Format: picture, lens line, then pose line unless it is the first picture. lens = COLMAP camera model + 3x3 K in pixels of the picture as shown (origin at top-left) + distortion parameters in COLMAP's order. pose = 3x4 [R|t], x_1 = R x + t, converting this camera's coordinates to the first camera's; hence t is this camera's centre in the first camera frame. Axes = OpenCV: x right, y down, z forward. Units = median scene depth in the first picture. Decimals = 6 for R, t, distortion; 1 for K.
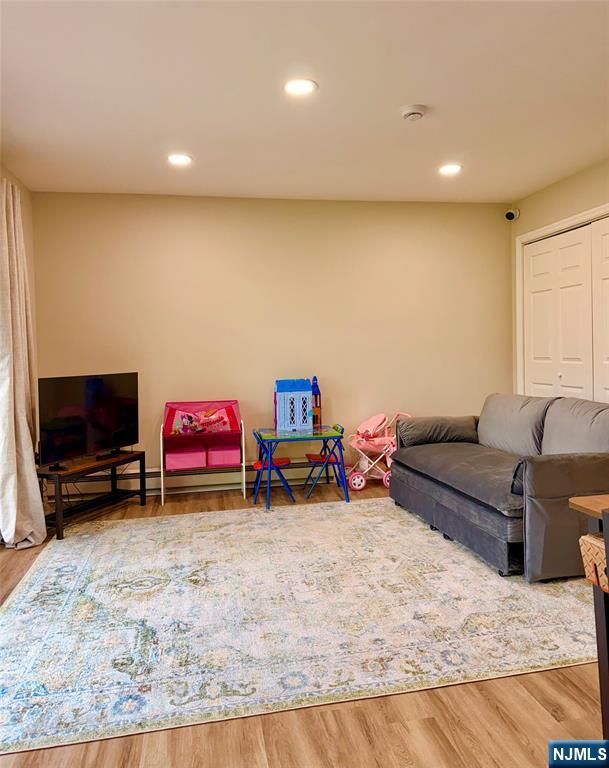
lens RADIAL K [[564.4, 0, 304.5], [0, 564.4, 414.2], [0, 0, 1]] dist [-0.000677, 0.000655]
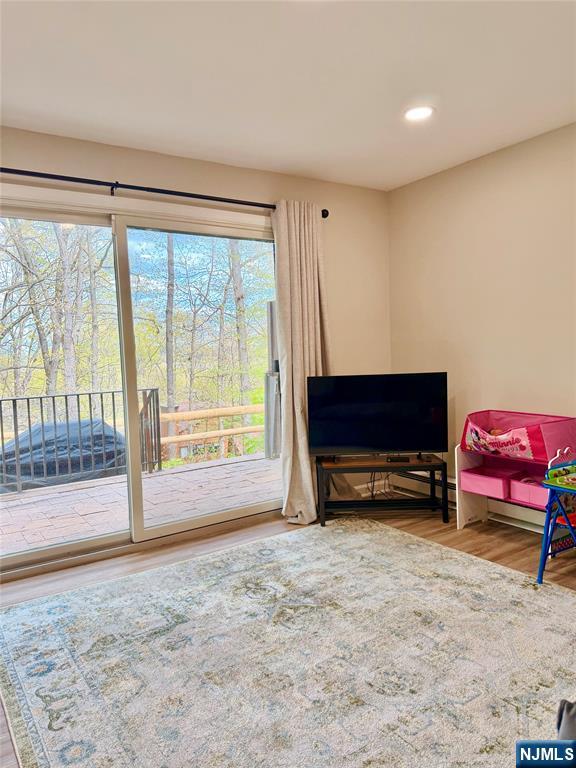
lens RADIAL K [[557.4, 0, 288.0], [0, 557.4, 384.0], [0, 0, 1]] dist [0.026685, -0.001794]
pose [[0.398126, 0.087003, -0.913196, 0.477439], [-0.084077, 0.994763, 0.058119, -0.100611], [0.913470, 0.053640, 0.403356, 0.495853]]
